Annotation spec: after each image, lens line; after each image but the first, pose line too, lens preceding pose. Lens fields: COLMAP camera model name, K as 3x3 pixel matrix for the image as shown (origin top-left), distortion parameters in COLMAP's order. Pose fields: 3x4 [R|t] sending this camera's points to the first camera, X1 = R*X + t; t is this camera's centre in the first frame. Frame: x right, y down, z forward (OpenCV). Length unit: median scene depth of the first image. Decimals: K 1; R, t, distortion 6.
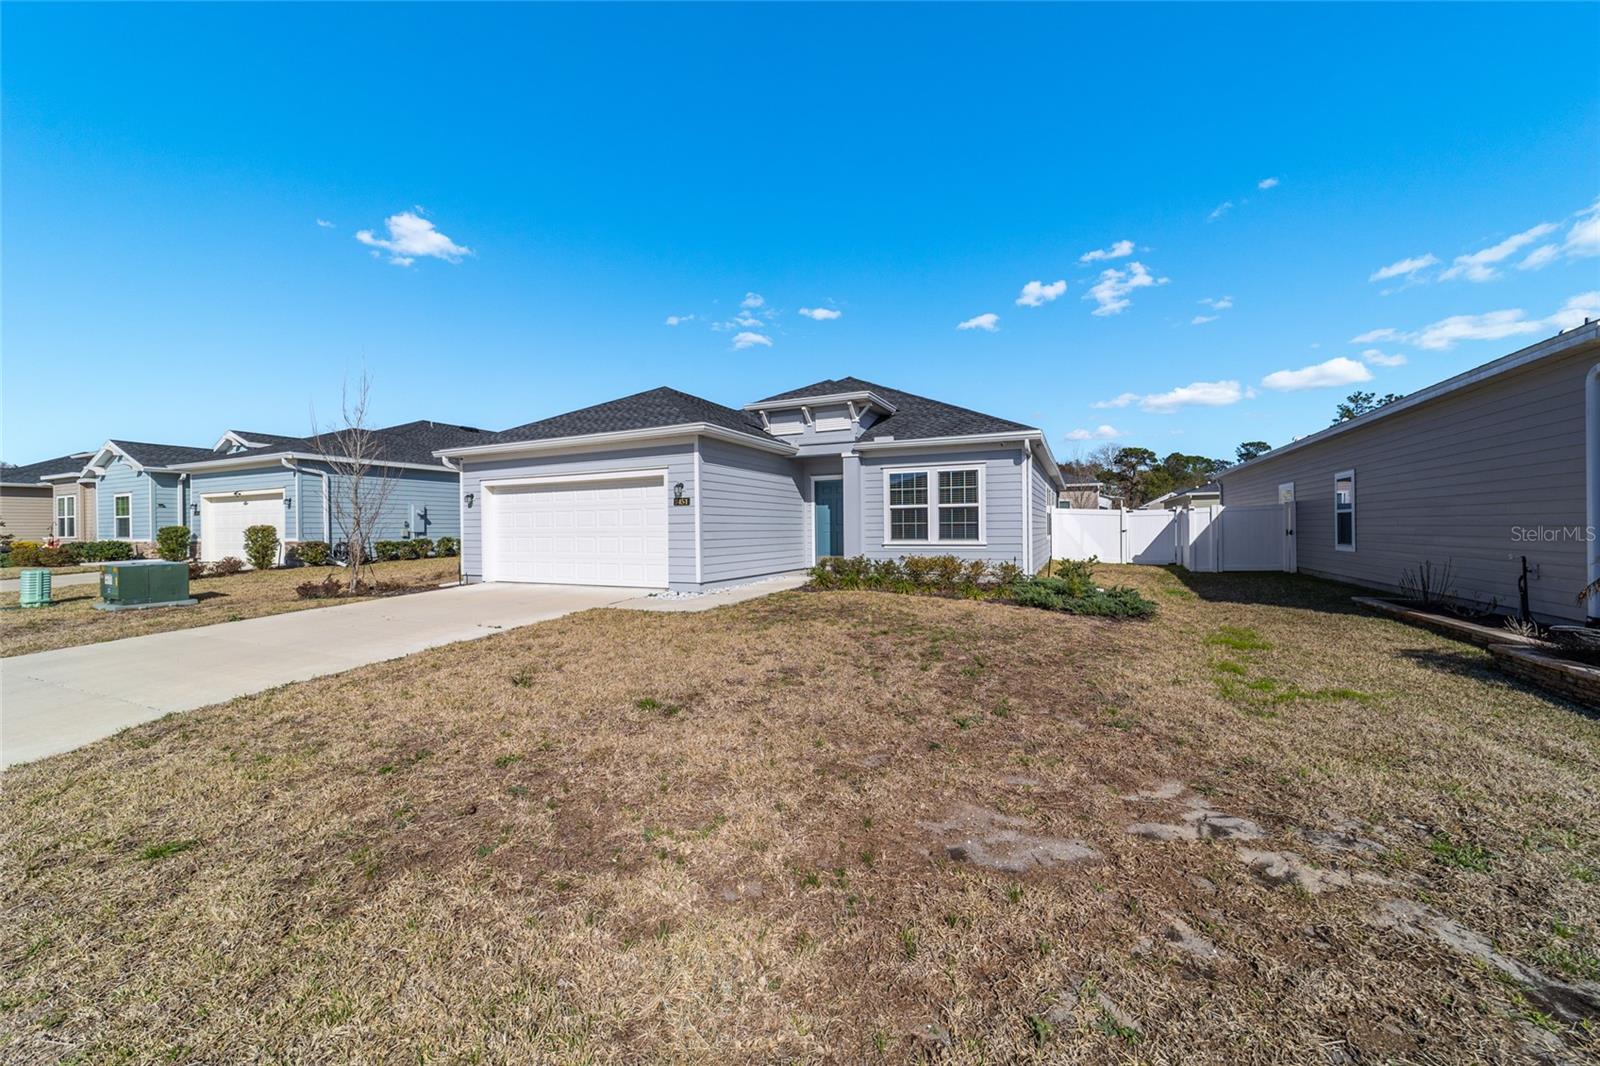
lens RADIAL K [[614.1, 0, 798.2], [0, 614.1, 528.9], [0, 0, 1]] dist [-0.020377, 0.008808]
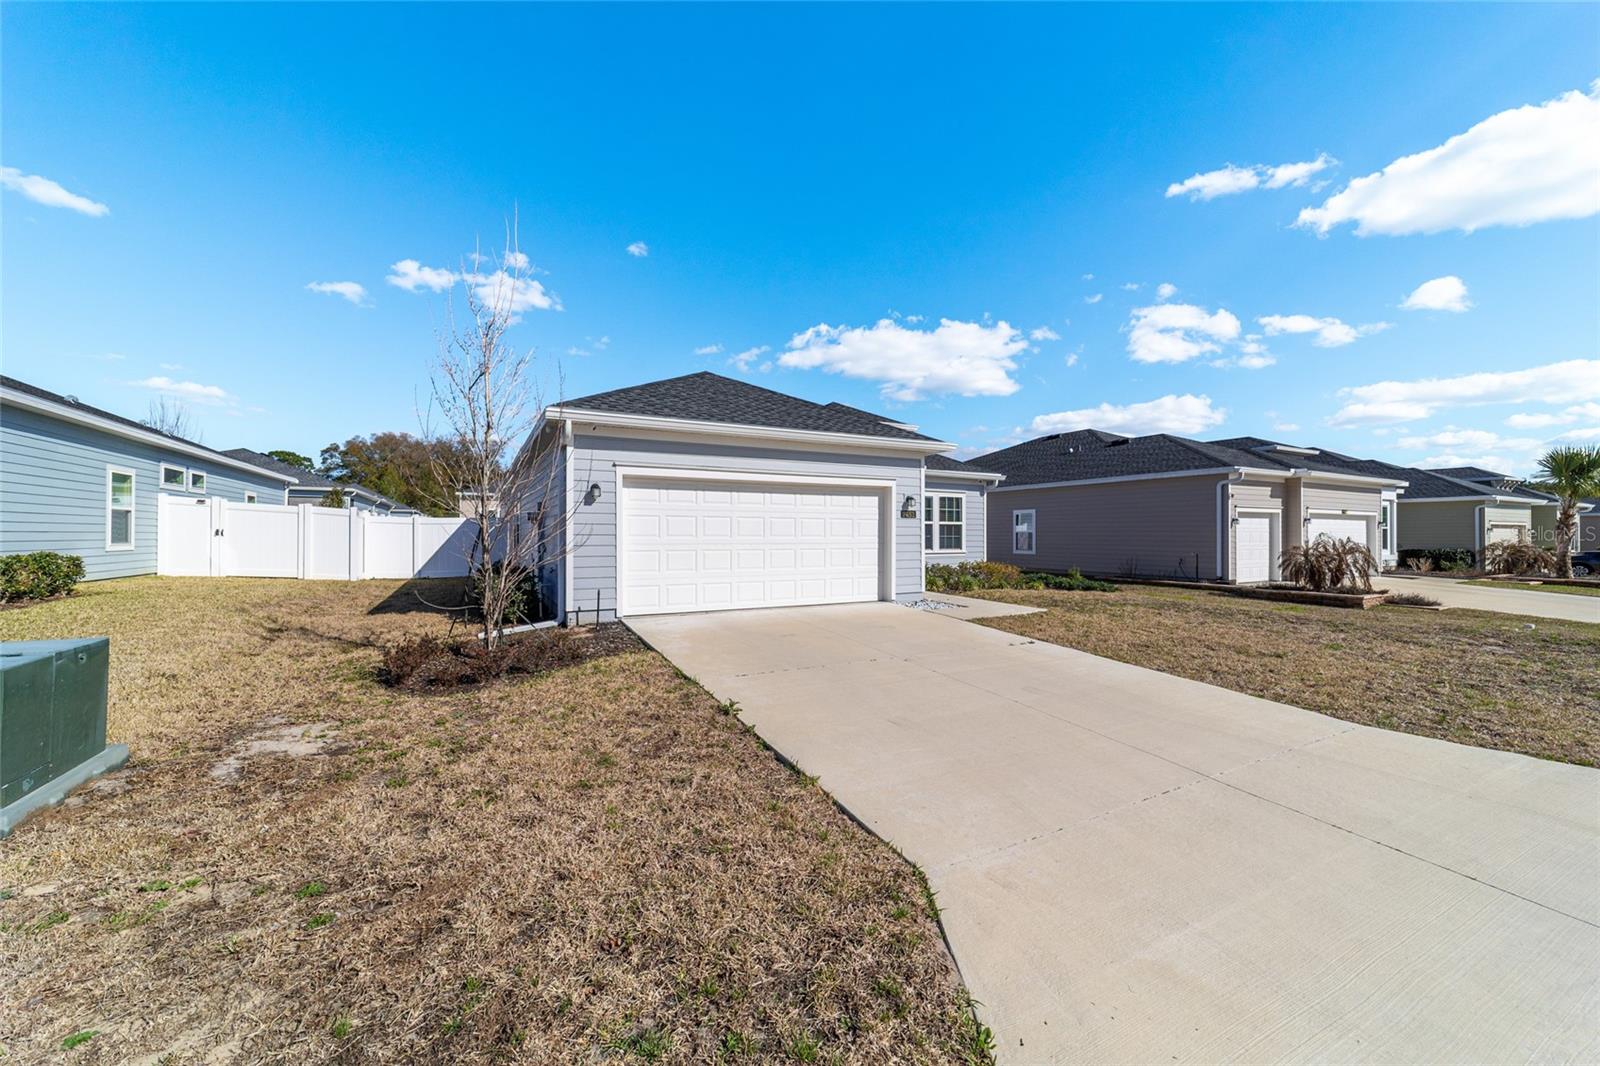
lens RADIAL K [[614.1, 0, 798.2], [0, 614.1, 528.9], [0, 0, 1]] dist [-0.020377, 0.008808]
pose [[0.595538, 0.018753, 0.803108, -0.836334], [-0.009068, 0.999821, -0.016622, -0.000982], [-0.803276, 0.002616, 0.595602, 0.401256]]
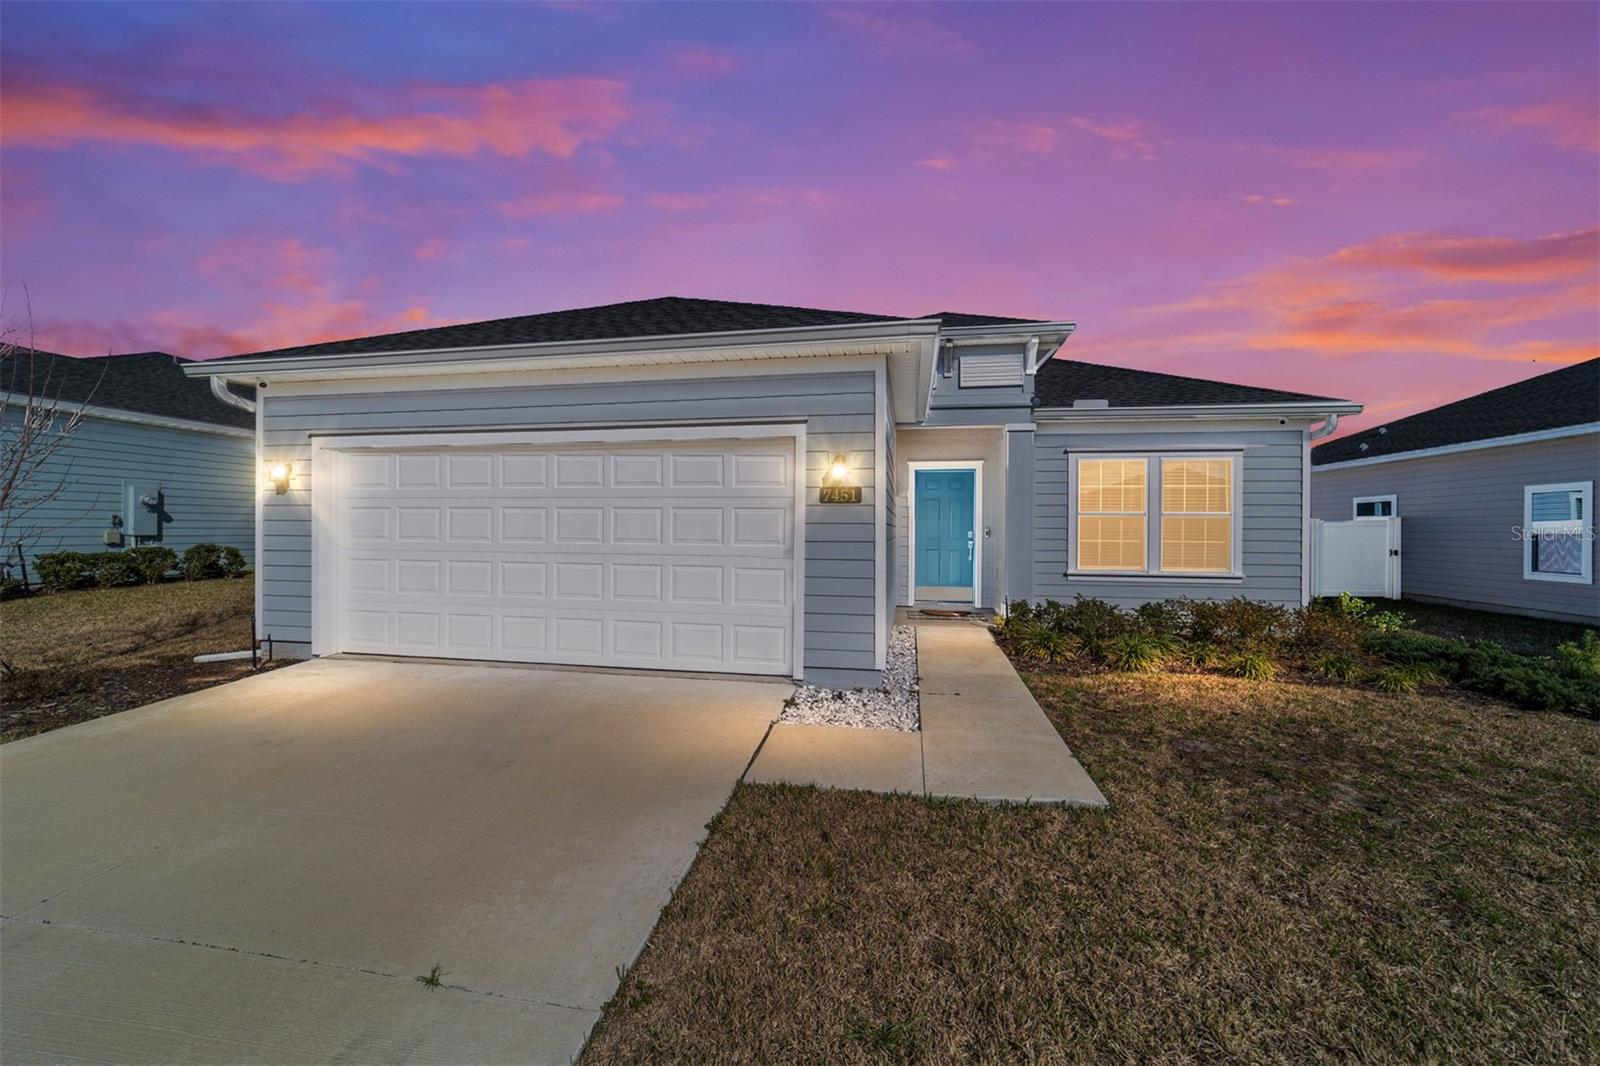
lens RADIAL K [[614.1, 0, 798.2], [0, 614.1, 528.9], [0, 0, 1]] dist [-0.020377, 0.008808]
pose [[0.965193, 0.018039, 0.260916, -0.256153], [-0.017781, 0.999836, -0.003348, -0.012327], [-0.260934, -0.001407, 0.965356, 0.415643]]
